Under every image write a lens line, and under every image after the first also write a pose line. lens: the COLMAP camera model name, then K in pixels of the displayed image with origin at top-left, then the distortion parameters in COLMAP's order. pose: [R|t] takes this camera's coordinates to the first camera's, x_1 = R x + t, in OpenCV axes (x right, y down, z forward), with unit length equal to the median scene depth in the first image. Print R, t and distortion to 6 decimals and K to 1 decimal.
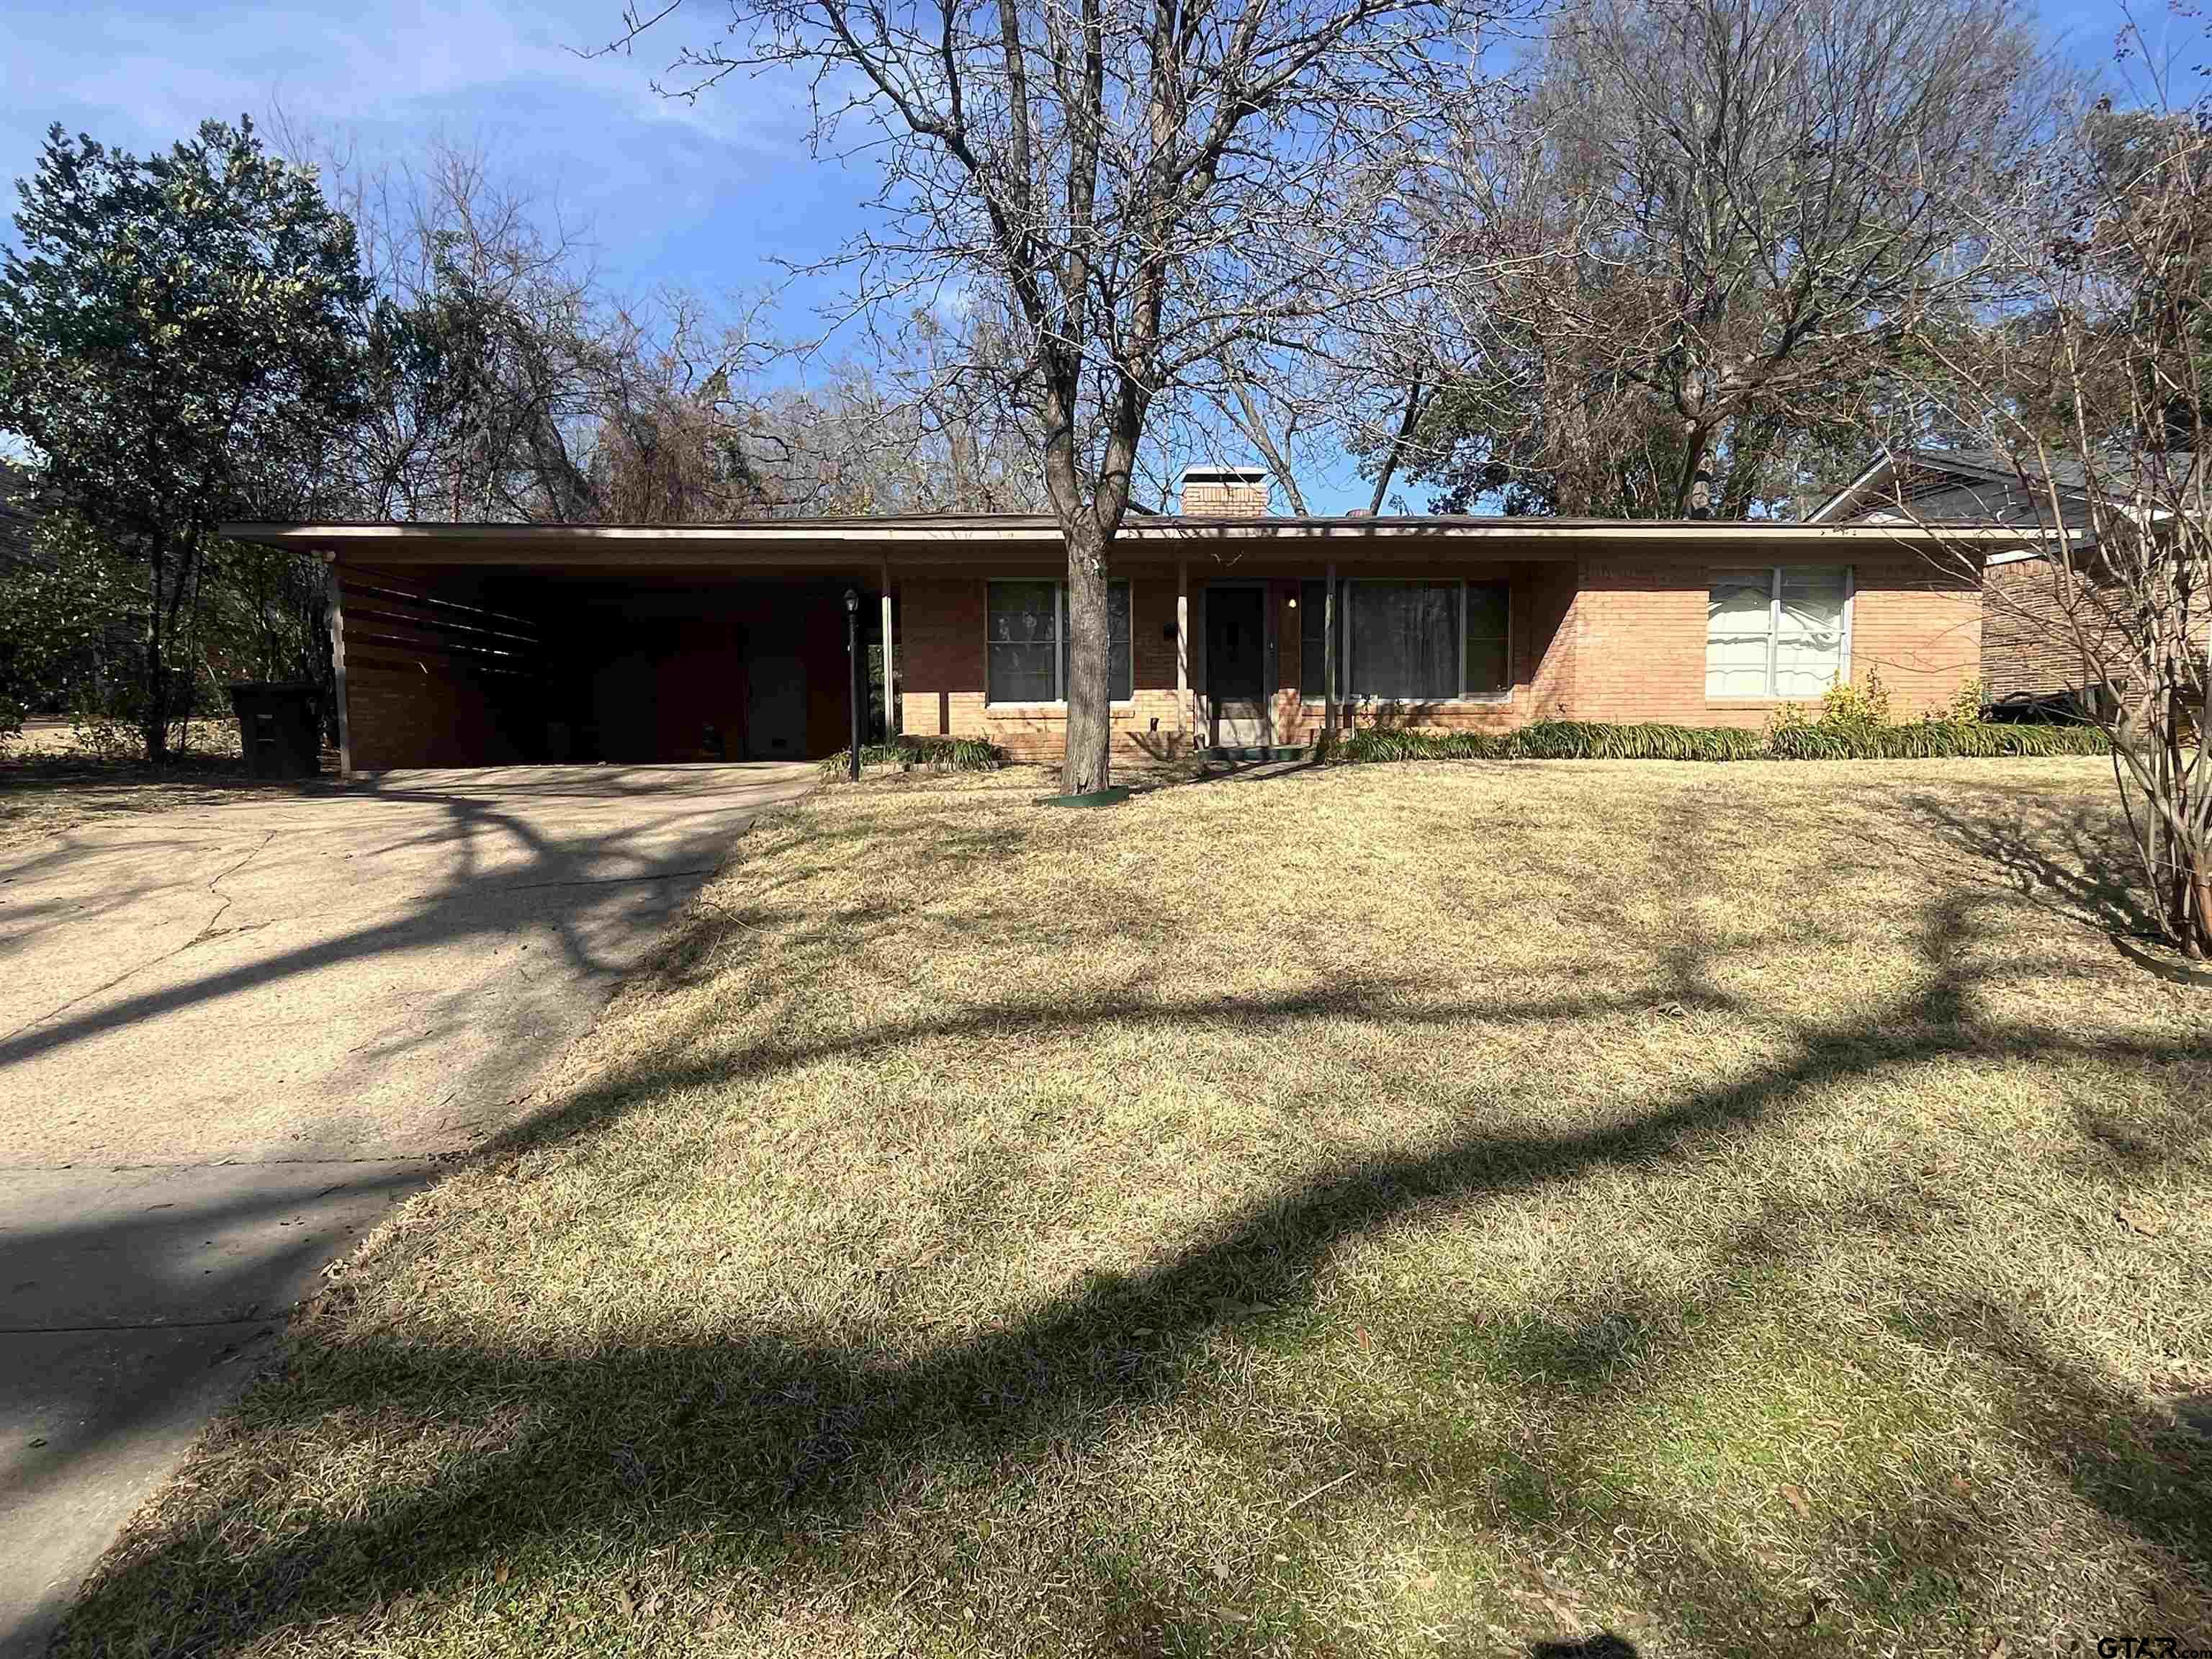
lens RADIAL K [[1205.0, 0, 1086.8], [0, 1205.0, 839.1], [0, 0, 1]] dist [0.001550, -0.001204]
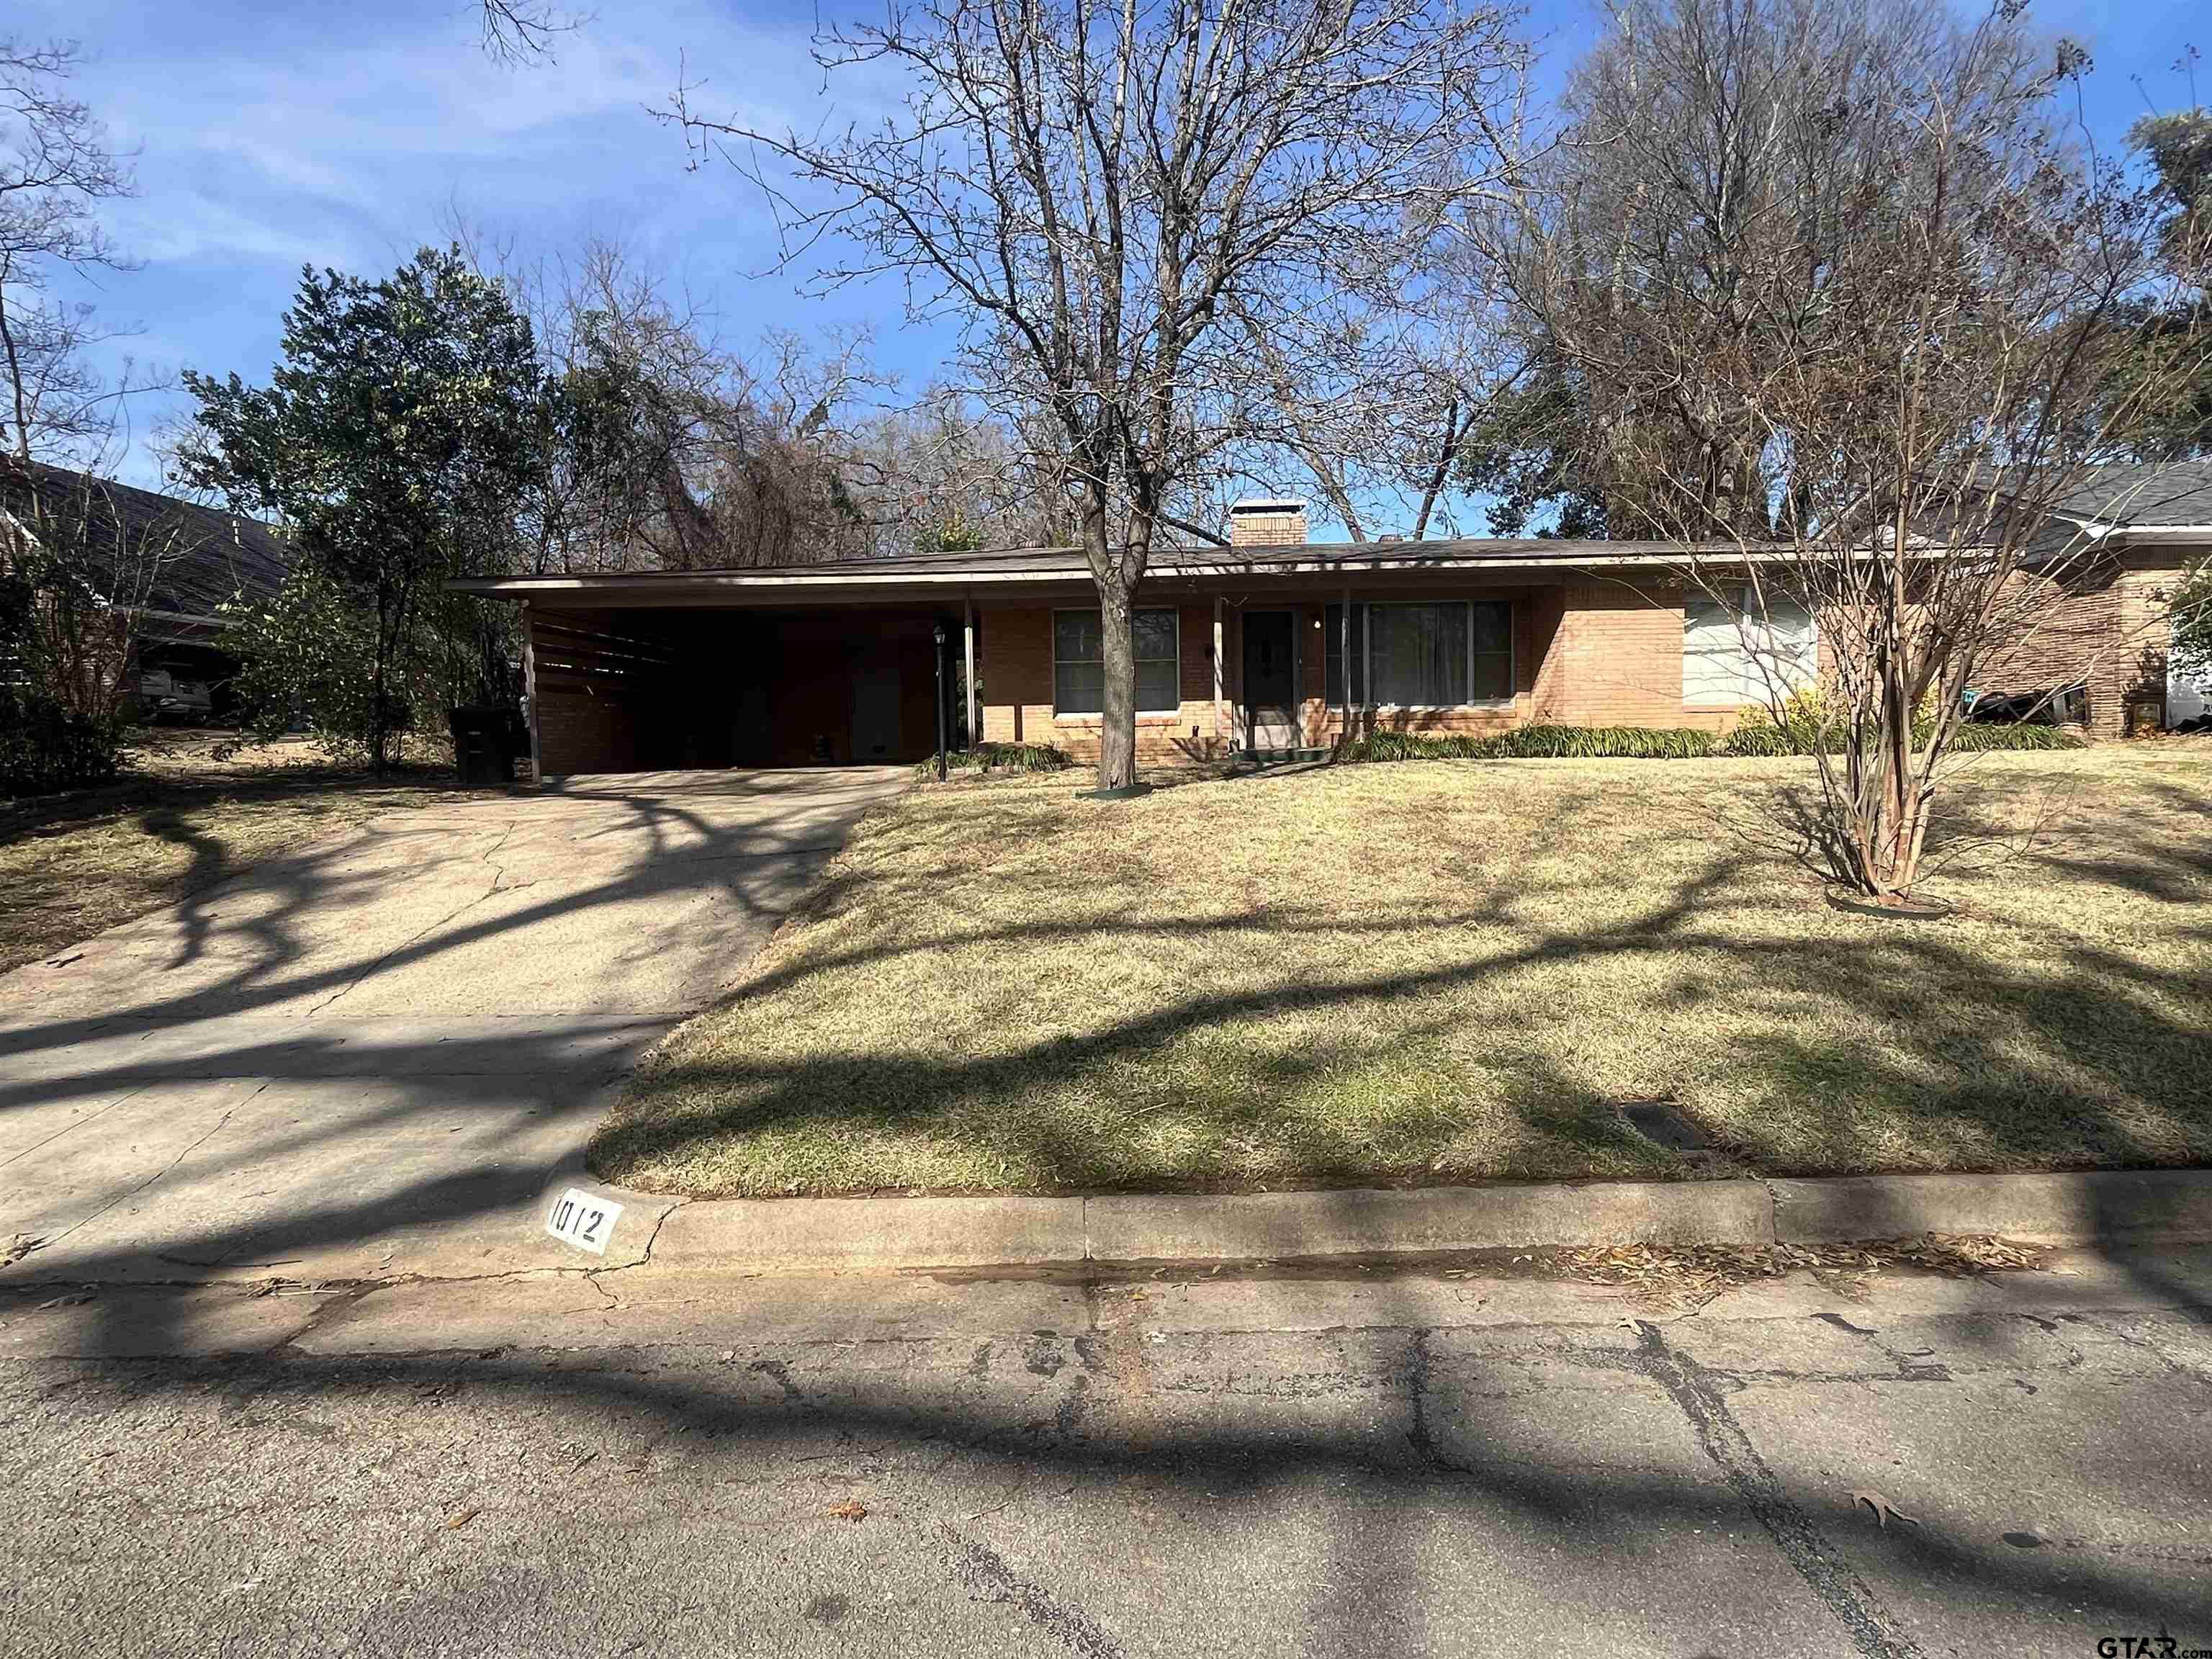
lens RADIAL K [[1205.0, 0, 1087.0], [0, 1205.0, 830.2], [0, 0, 1]] dist [0.001550, -0.001204]
pose [[0.997224, -0.004858, -0.074299, 0.047546], [0.004265, 0.999958, -0.008131, 0.013053], [0.074335, 0.007791, 0.997203, -0.221753]]
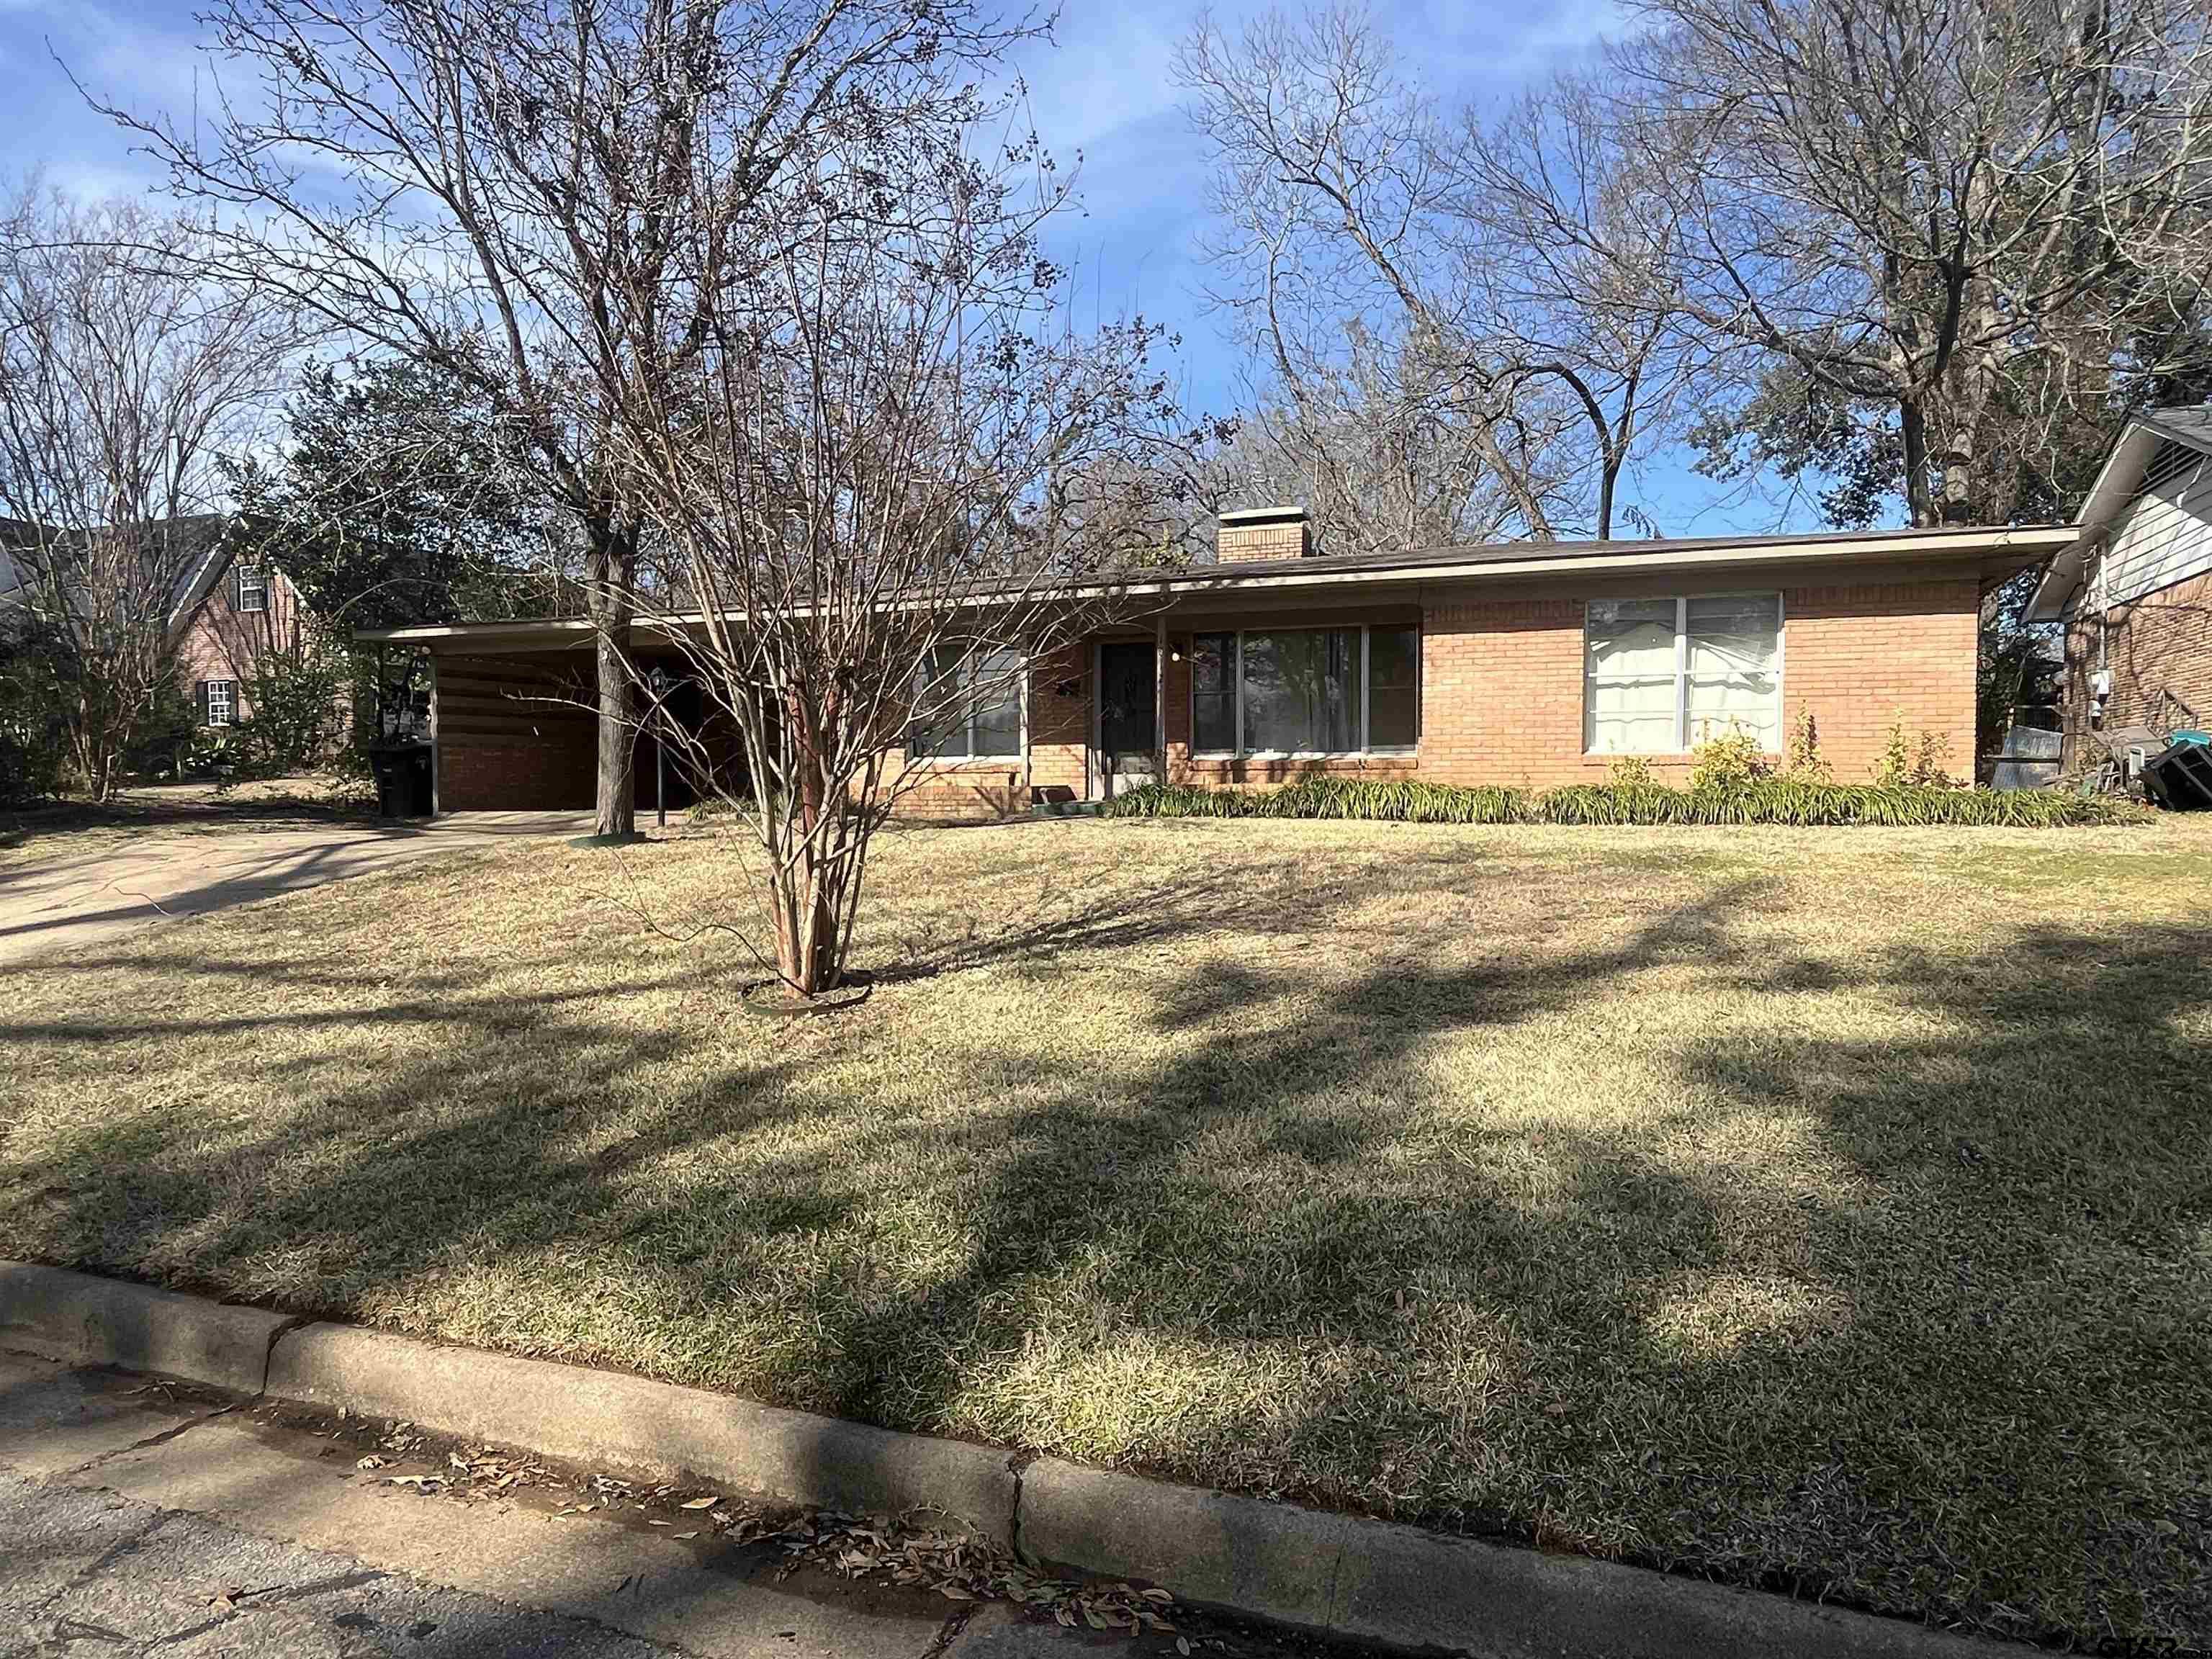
lens RADIAL K [[1353.2, 0, 1103.6], [0, 1353.2, 867.5], [0, 0, 1]] dist [-0.001210, -0.004581]
pose [[0.906816, 0.031465, -0.420351, 0.782917], [-0.040338, 0.999111, -0.012234, -0.009518], [0.419593, 0.028051, 0.907279, -0.034576]]
